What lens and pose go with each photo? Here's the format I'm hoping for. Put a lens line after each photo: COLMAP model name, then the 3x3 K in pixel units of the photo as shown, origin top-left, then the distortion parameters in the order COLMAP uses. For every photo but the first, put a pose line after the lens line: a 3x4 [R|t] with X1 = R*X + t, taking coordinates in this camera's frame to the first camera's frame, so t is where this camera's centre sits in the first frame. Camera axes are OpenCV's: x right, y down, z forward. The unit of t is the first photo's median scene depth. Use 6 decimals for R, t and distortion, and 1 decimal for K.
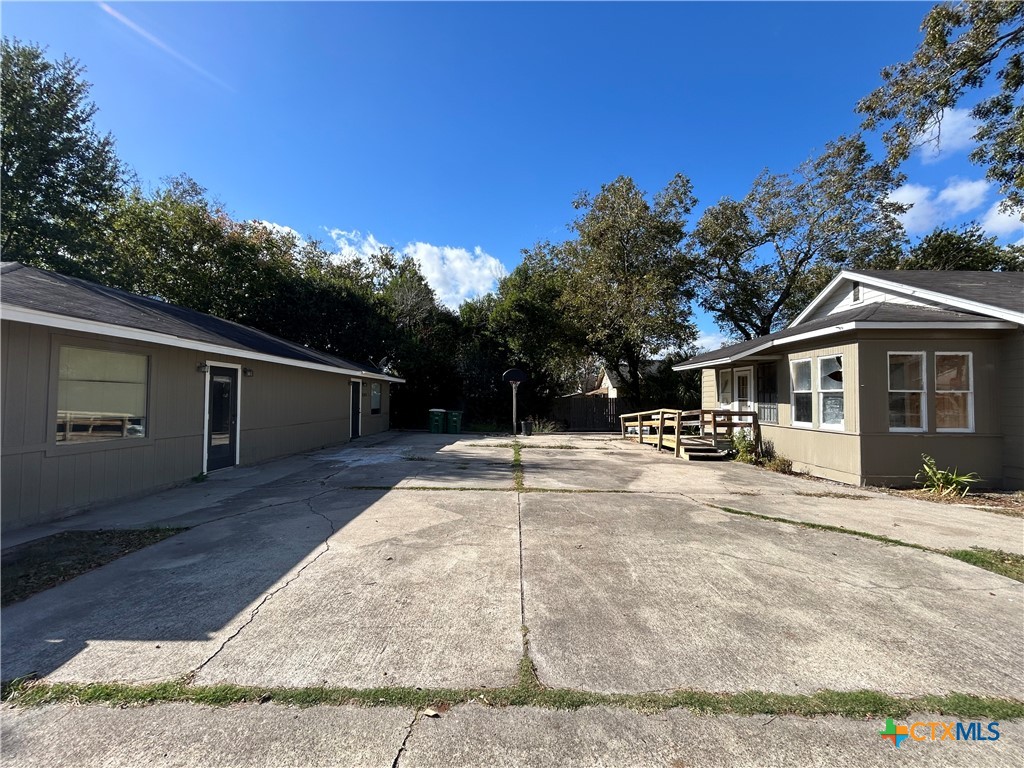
lens RADIAL K [[414.6, 0, 510.2], [0, 414.6, 383.8], [0, 0, 1]] dist [-0.004254, 0.003536]
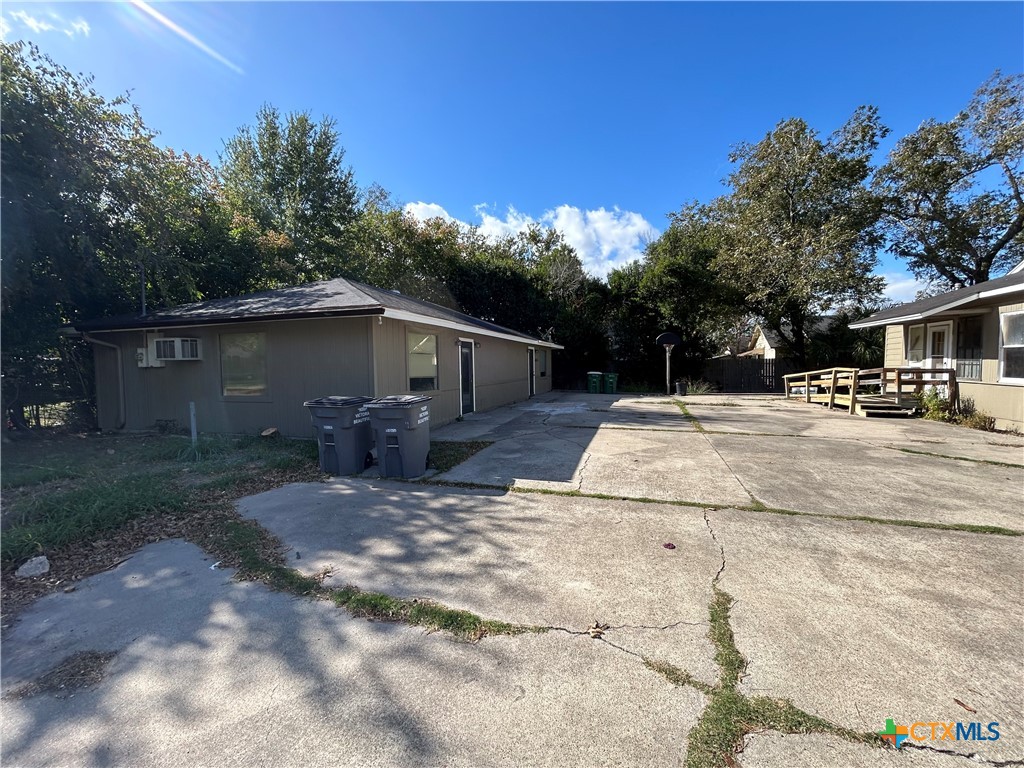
lens RADIAL K [[414.6, 0, 510.2], [0, 414.6, 383.8], [0, 0, 1]] dist [-0.004254, 0.003536]
pose [[0.953776, -0.004211, -0.300490, -0.093744], [0.029410, 0.996410, 0.079385, -0.003685], [0.299077, -0.084553, 0.950475, -0.215212]]
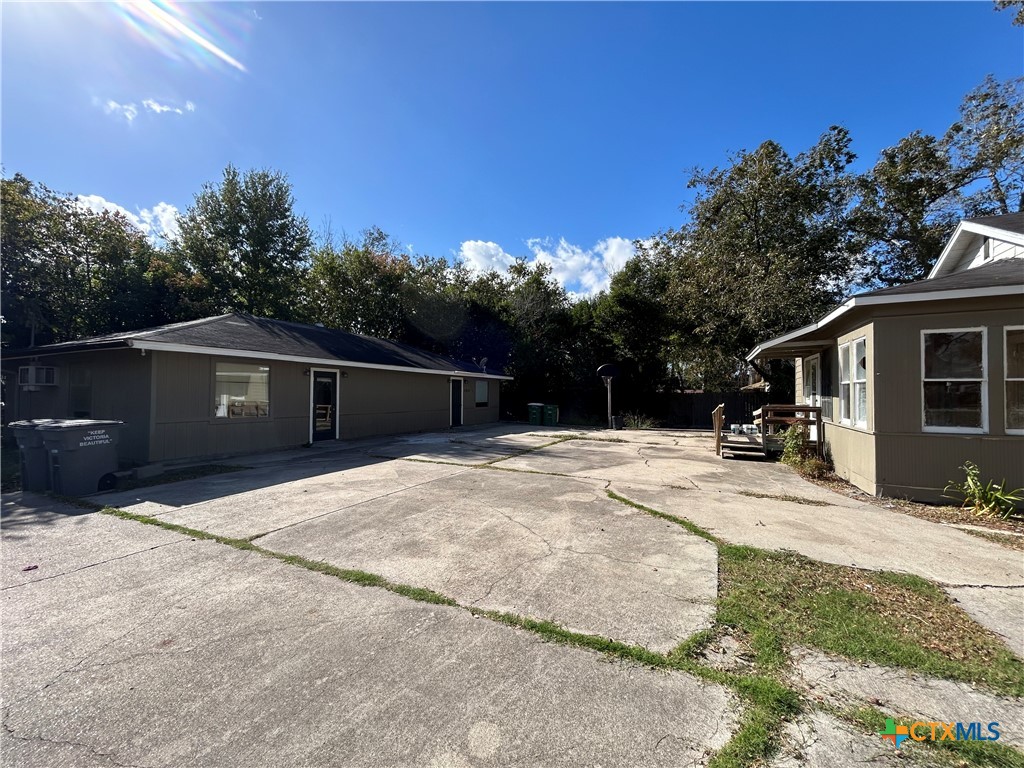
lens RADIAL K [[414.6, 0, 510.2], [0, 414.6, 383.8], [0, 0, 1]] dist [-0.004254, 0.003536]
pose [[0.903638, -0.013141, -0.428095, 0.383037], [0.016610, 0.999852, 0.004369, 0.005533], [0.427974, -0.011059, 0.903723, -0.034487]]
